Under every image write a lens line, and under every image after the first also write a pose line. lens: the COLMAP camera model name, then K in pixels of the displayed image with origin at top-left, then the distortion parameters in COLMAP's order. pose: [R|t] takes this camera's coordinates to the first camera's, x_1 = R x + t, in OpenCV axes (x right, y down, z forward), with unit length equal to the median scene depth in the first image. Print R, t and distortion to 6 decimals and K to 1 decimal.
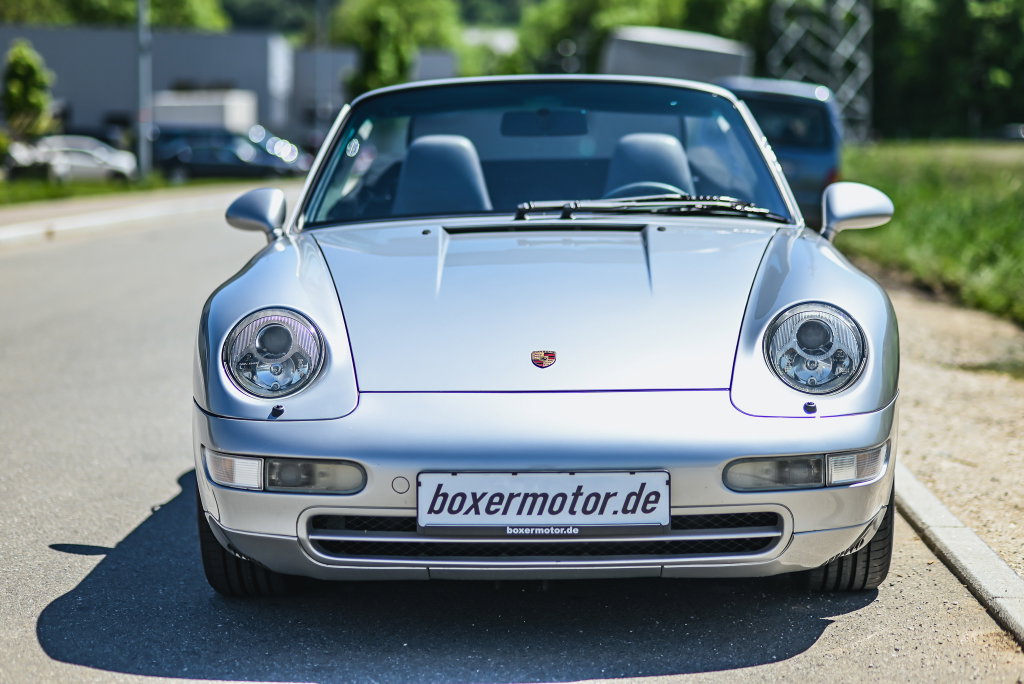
lens RADIAL K [[2573.7, 0, 501.2], [0, 2573.7, 358.3], [0, 0, 1]] dist [0.263576, -0.191533]
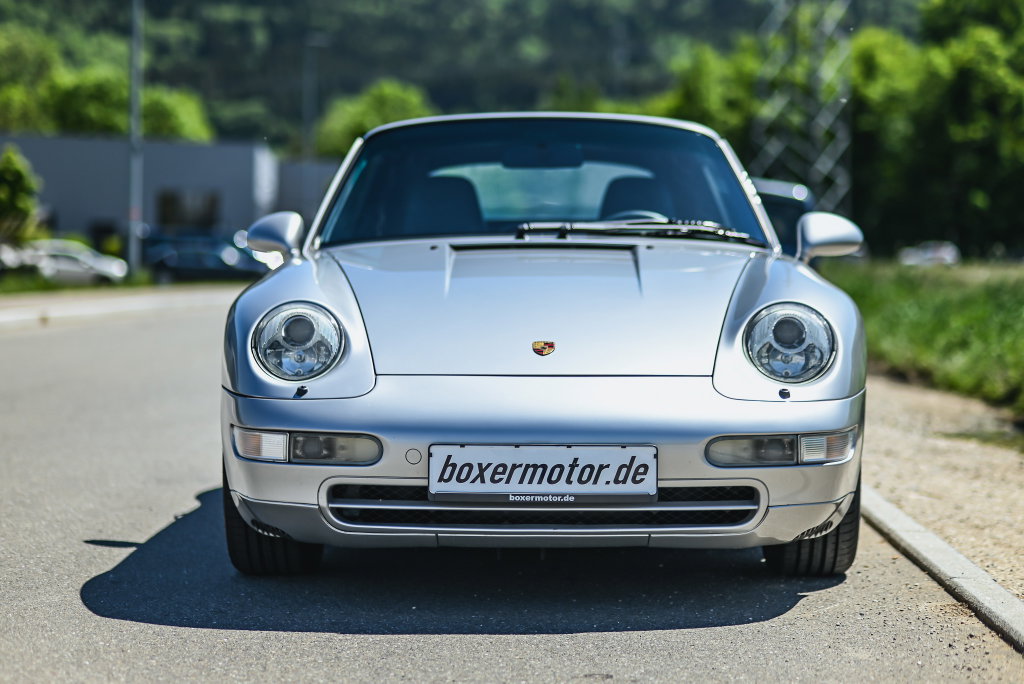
lens RADIAL K [[2735.5, 0, 500.4], [0, 2735.5, 397.2], [0, 0, 1]] dist [0.321825, -0.341781]
pose [[0.999837, 0.012453, 0.013067, -0.015271], [-0.011648, 0.998135, -0.059931, 0.082182], [-0.013788, 0.059770, 0.998117, -0.150325]]
